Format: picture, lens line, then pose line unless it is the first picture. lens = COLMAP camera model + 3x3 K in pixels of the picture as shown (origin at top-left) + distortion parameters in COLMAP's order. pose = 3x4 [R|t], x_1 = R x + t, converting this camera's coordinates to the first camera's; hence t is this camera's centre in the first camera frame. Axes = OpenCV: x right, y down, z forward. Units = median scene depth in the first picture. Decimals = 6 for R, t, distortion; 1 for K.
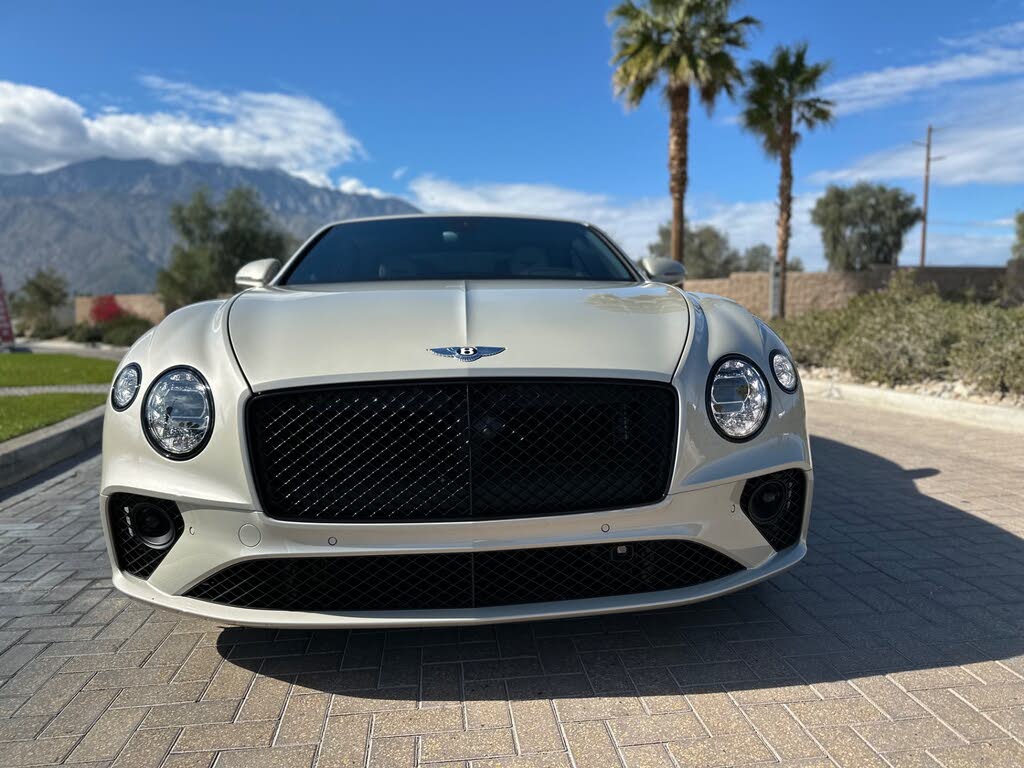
lens RADIAL K [[732.8, 0, 519.8], [0, 732.8, 400.3], [0, 0, 1]] dist [0.016558, -0.020901]
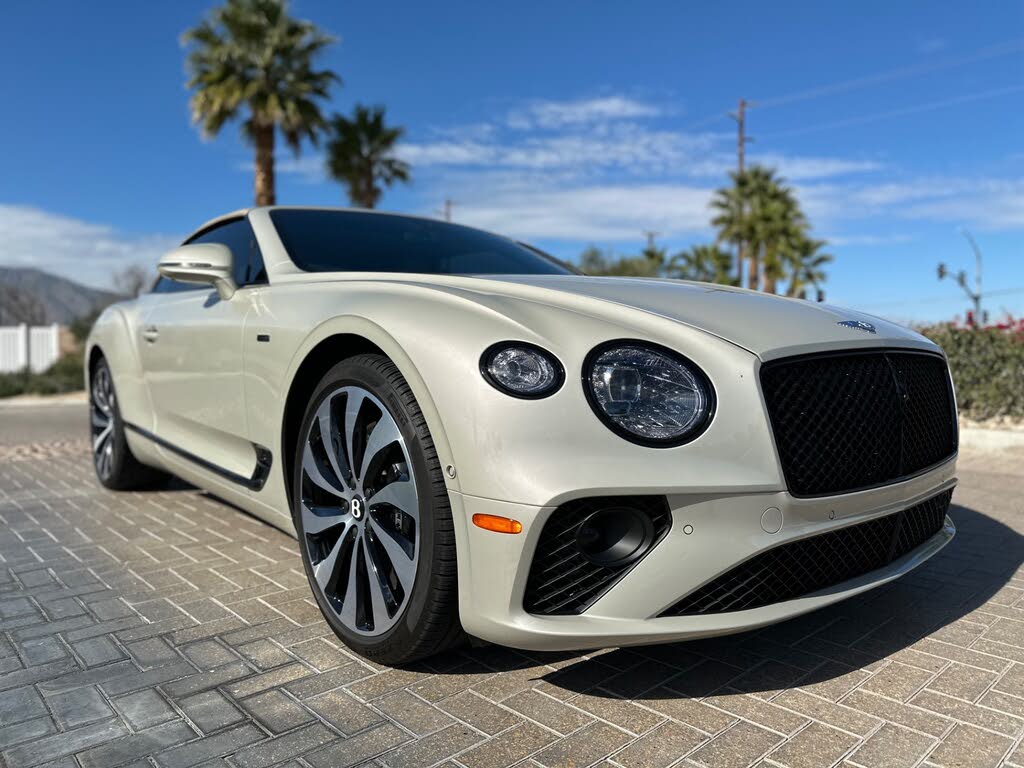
lens RADIAL K [[732.8, 0, 524.2], [0, 732.8, 385.8], [0, 0, 1]] dist [0.016558, -0.020901]
pose [[0.809801, -0.023051, 0.586252, -0.085430], [0.070613, 0.995794, -0.058384, 0.003687], [-0.582440, 0.088677, 0.808022, 0.032836]]
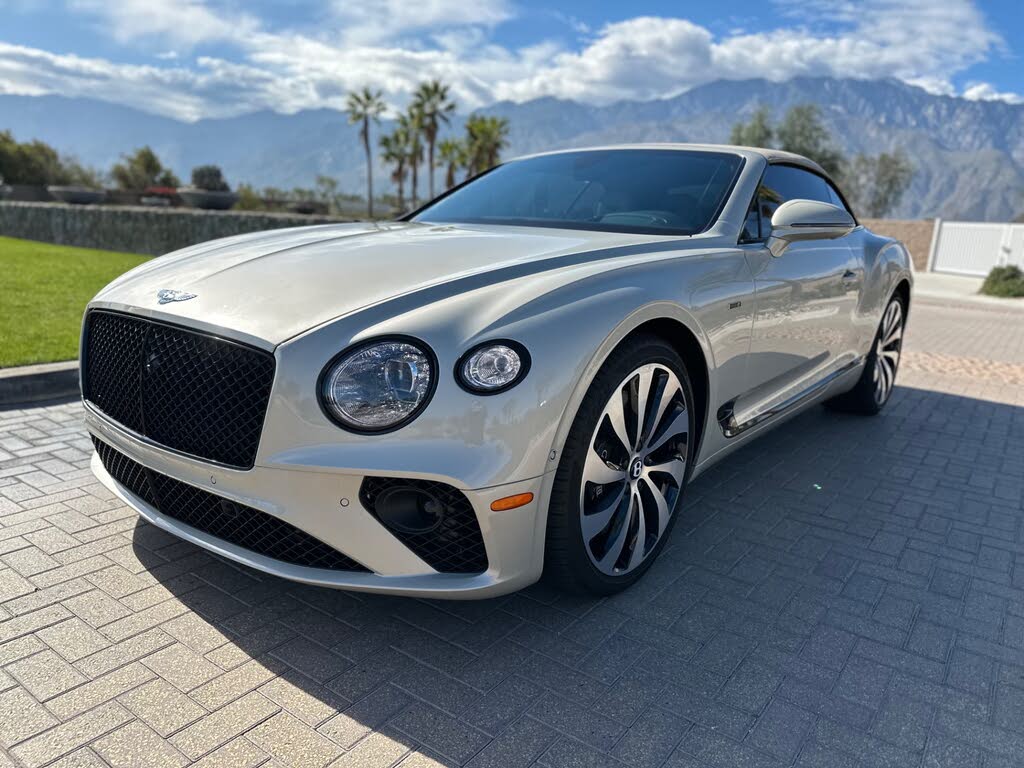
lens RADIAL K [[732.8, 0, 527.7], [0, 732.8, 395.4], [0, 0, 1]] dist [0.016558, -0.020901]
pose [[0.732911, 0.201975, -0.649651, 0.086234], [-0.137423, 0.979182, 0.149391, -0.012637], [0.666300, -0.020213, 0.745410, 0.040187]]
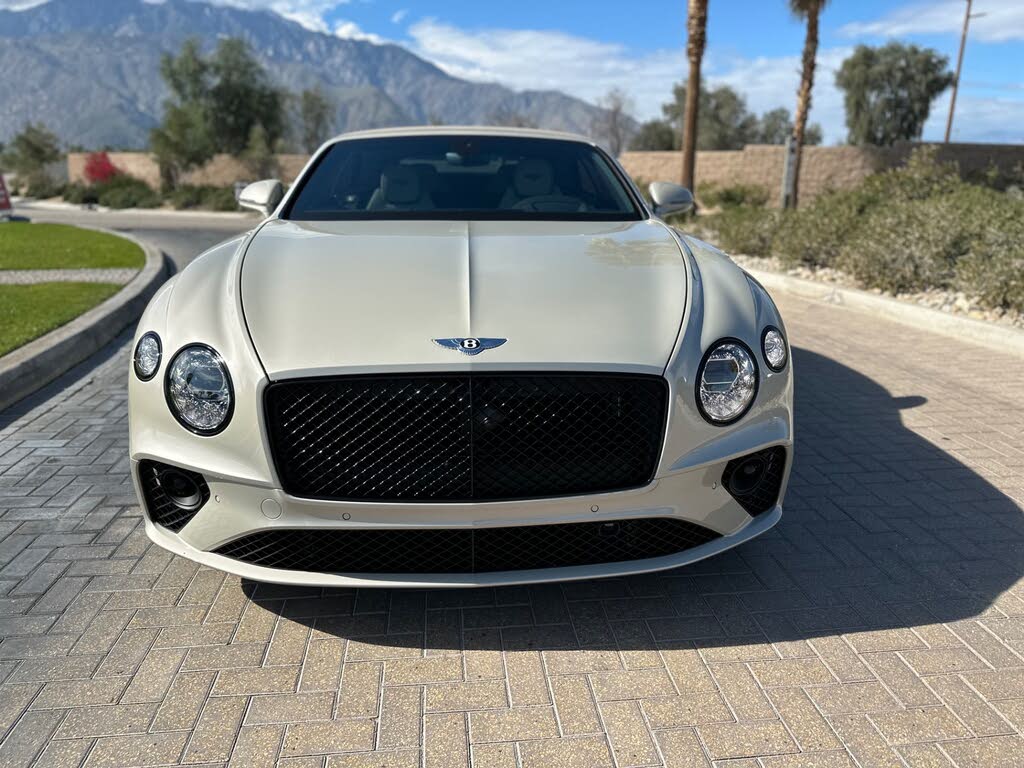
lens RADIAL K [[732.8, 0, 511.1], [0, 732.8, 389.2], [0, 0, 1]] dist [0.016558, -0.020901]
pose [[0.999640, 0.024797, -0.010248, -0.000089], [-0.022740, 0.985709, 0.166917, -0.014038], [0.014240, -0.166624, 0.985918, -0.003710]]
